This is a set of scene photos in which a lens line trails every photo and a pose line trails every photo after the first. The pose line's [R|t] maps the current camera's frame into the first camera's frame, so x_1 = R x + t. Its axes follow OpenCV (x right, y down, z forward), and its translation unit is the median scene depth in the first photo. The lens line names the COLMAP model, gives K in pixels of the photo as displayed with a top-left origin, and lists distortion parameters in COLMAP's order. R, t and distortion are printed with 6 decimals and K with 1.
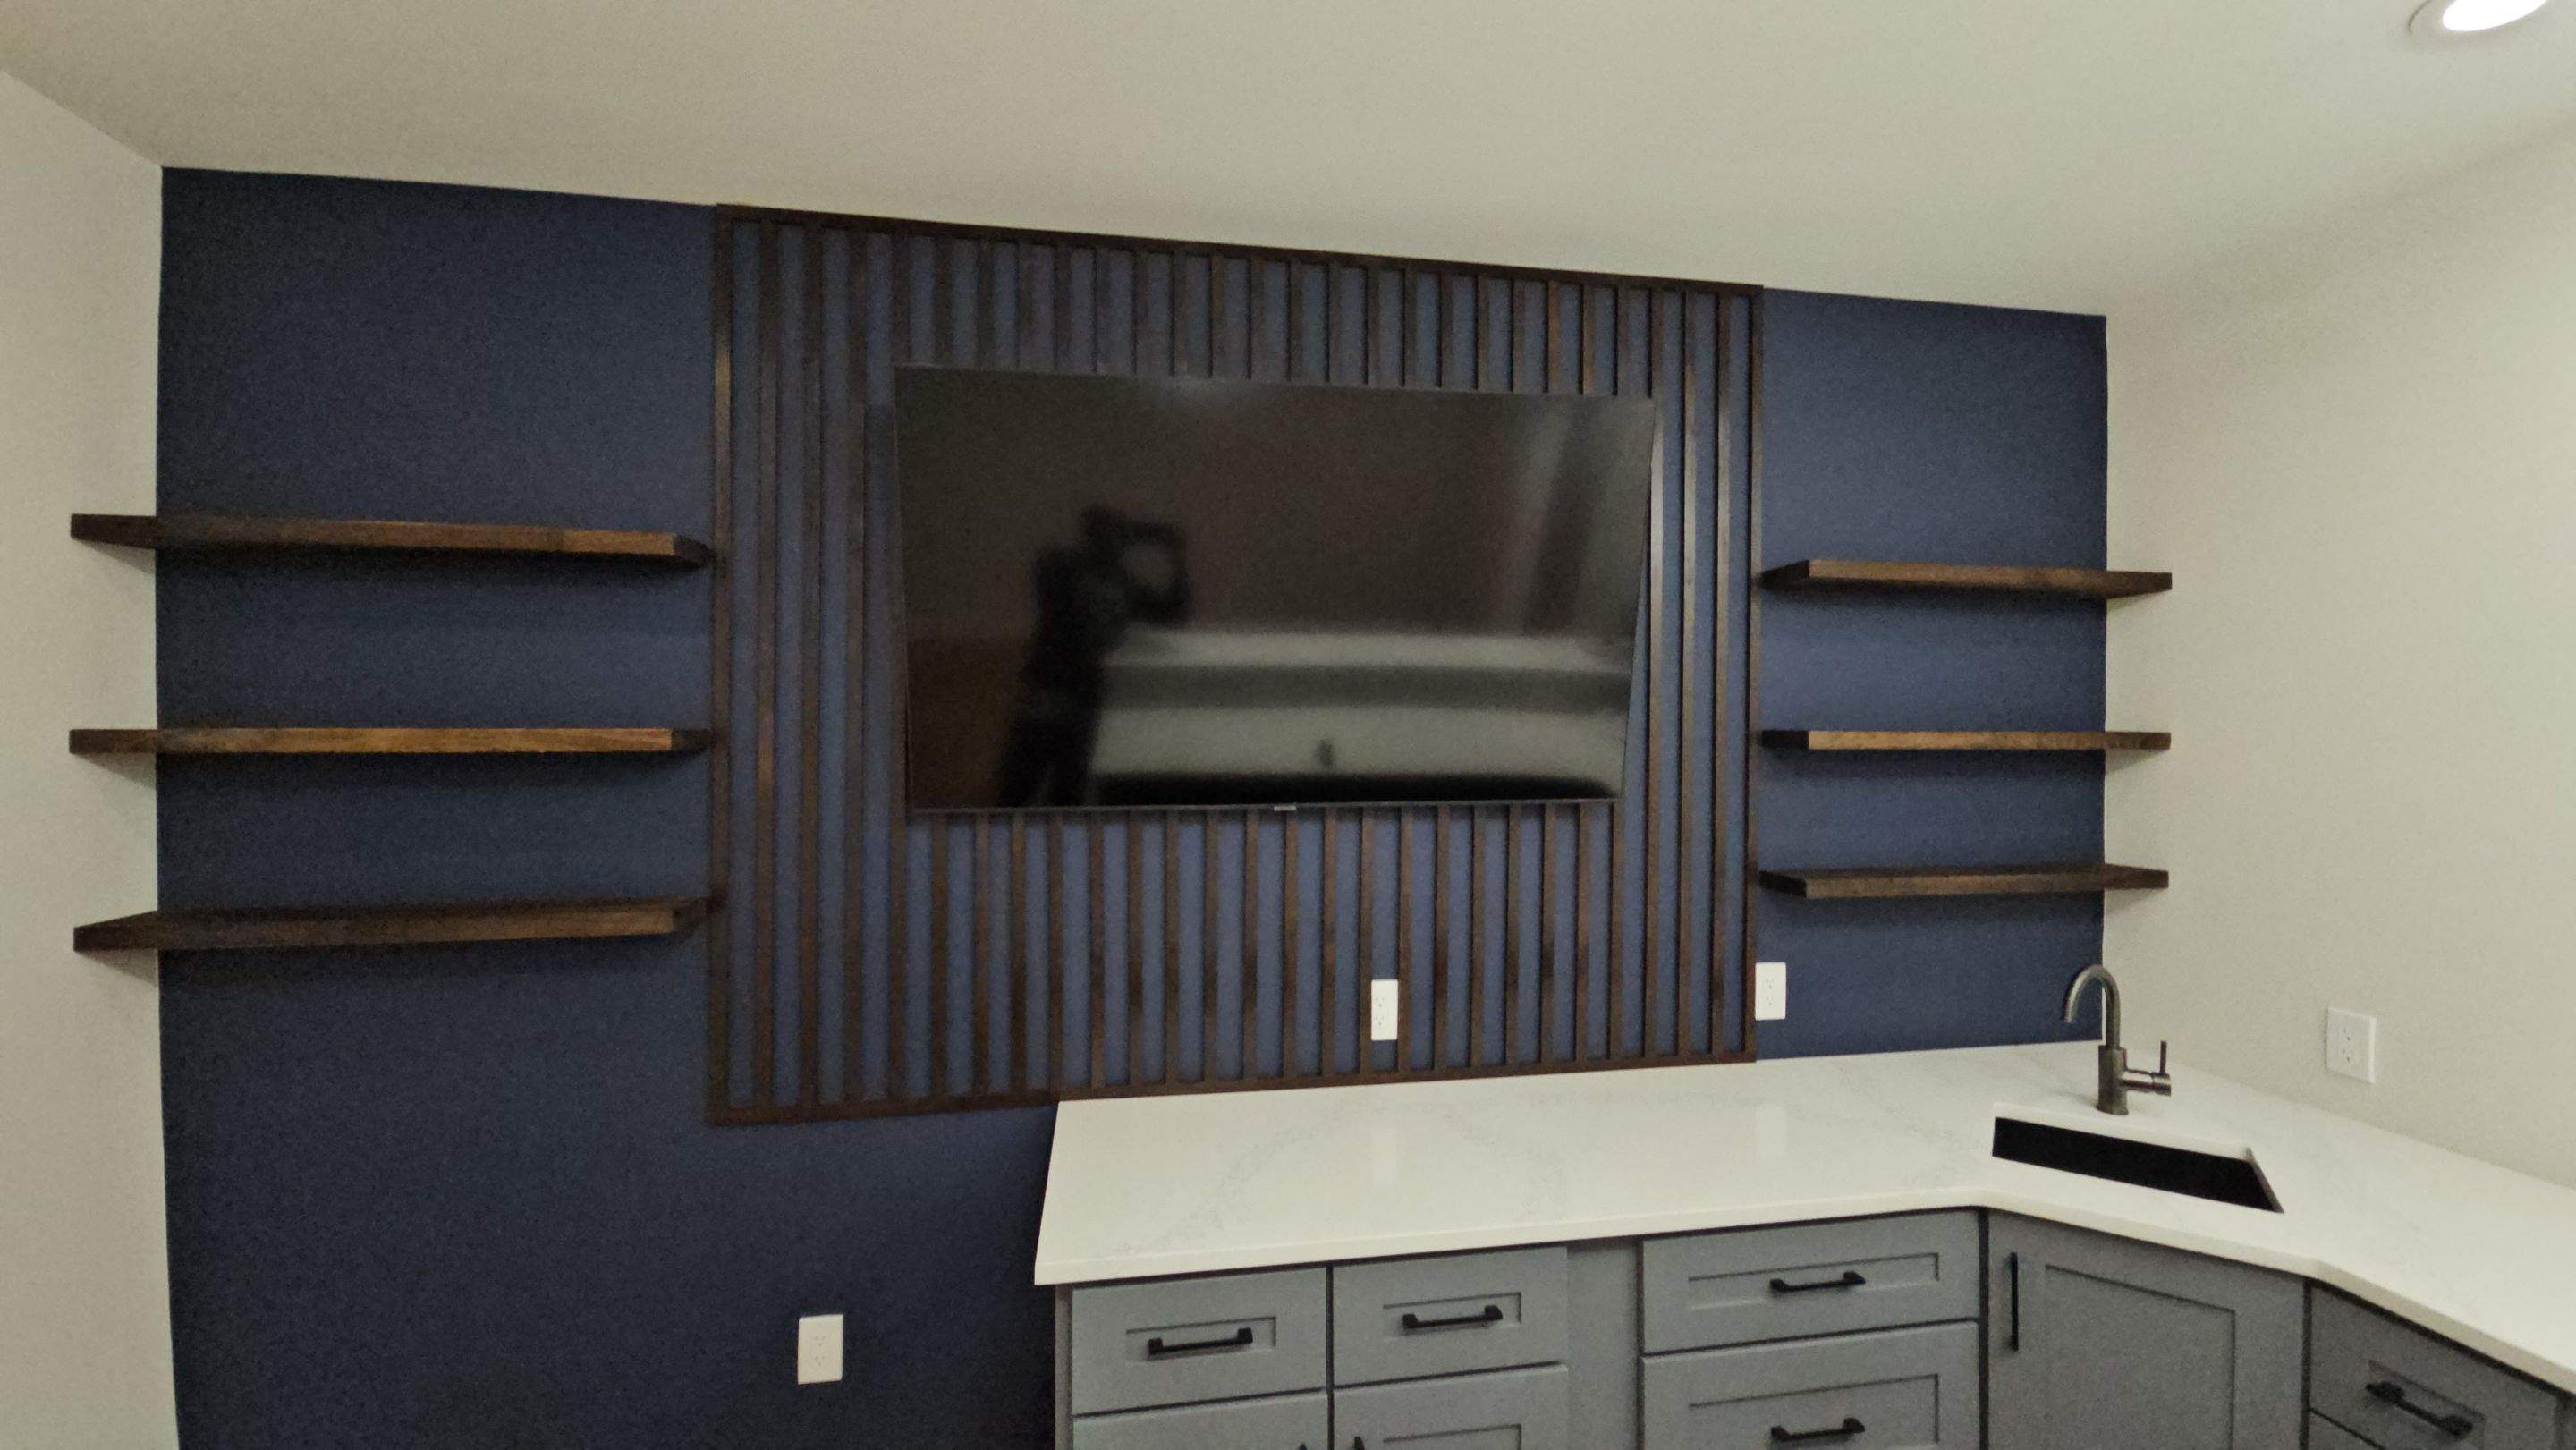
lens RADIAL K [[1033.0, 0, 1286.8], [0, 1033.0, 737.3], [0, 0, 1]] dist [-0.004183, -0.000552]
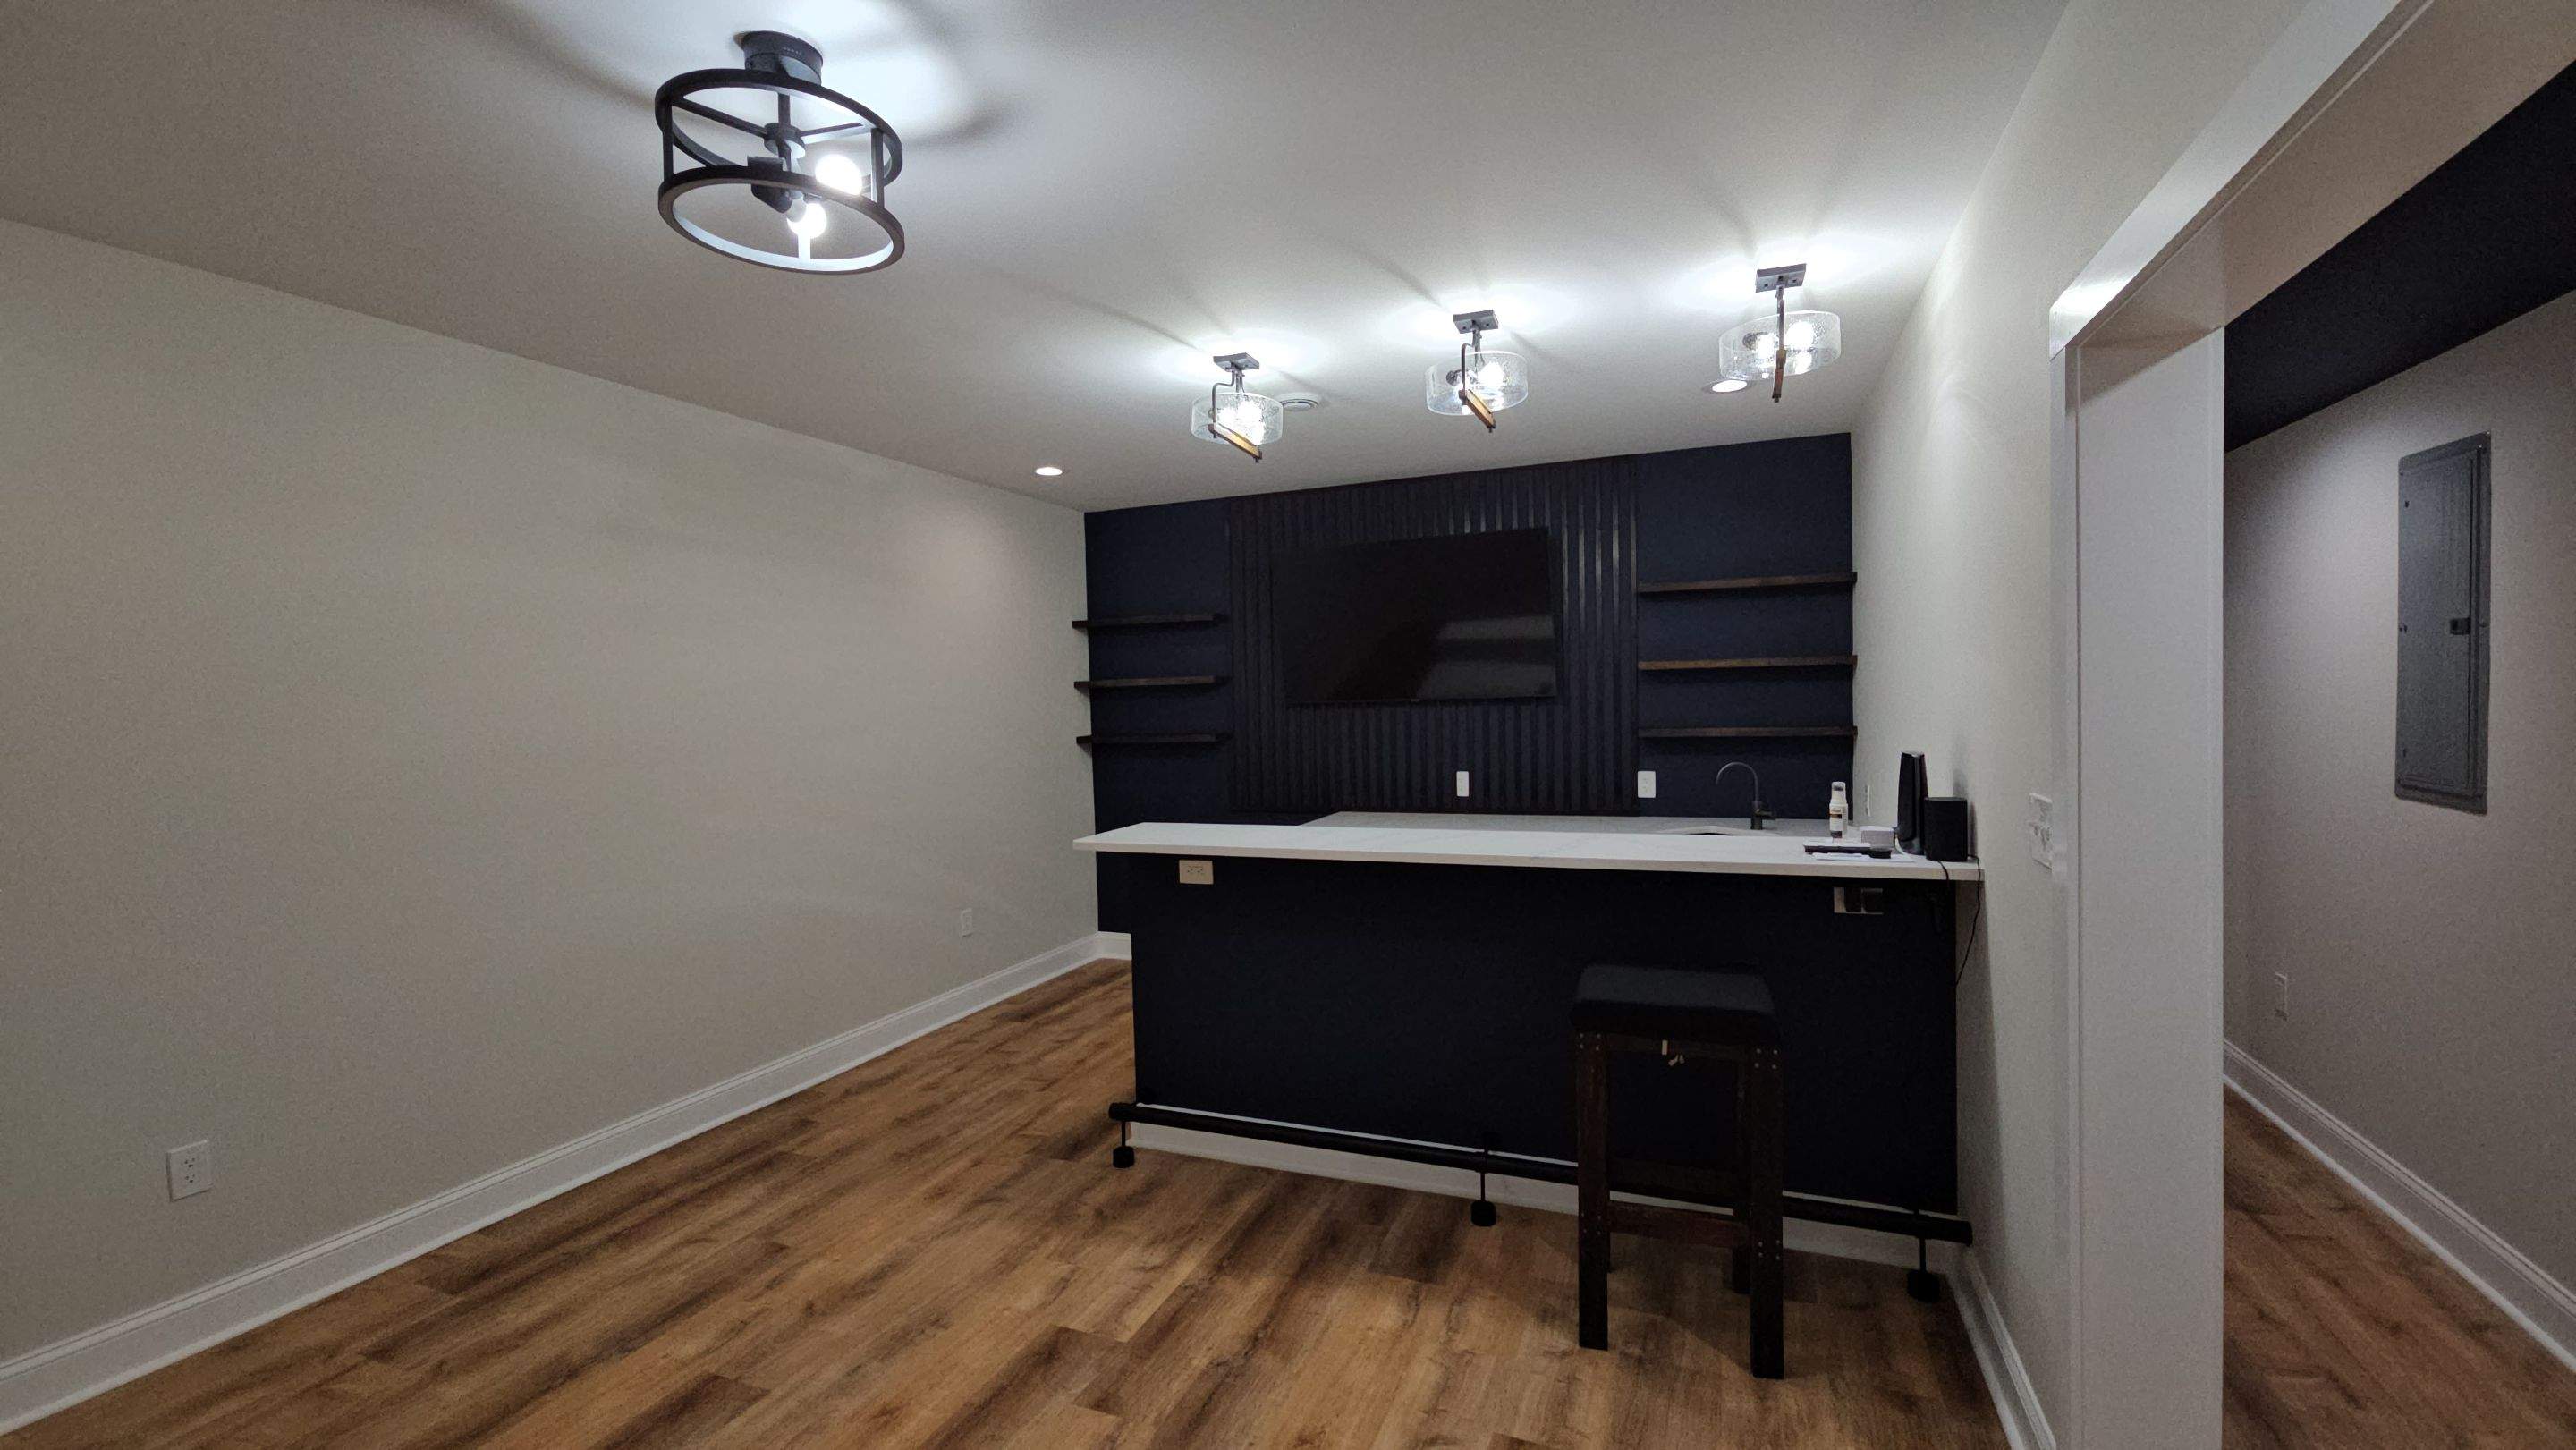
lens RADIAL K [[1043.8, 0, 1294.8], [0, 1043.8, 727.1], [0, 0, 1]] dist [0.002959, -0.003449]
pose [[0.854580, -0.007482, -0.519265, 1.040000], [0.023360, 0.999438, 0.024043, 0.062351], [0.518793, -0.032677, 0.854275, -1.310832]]
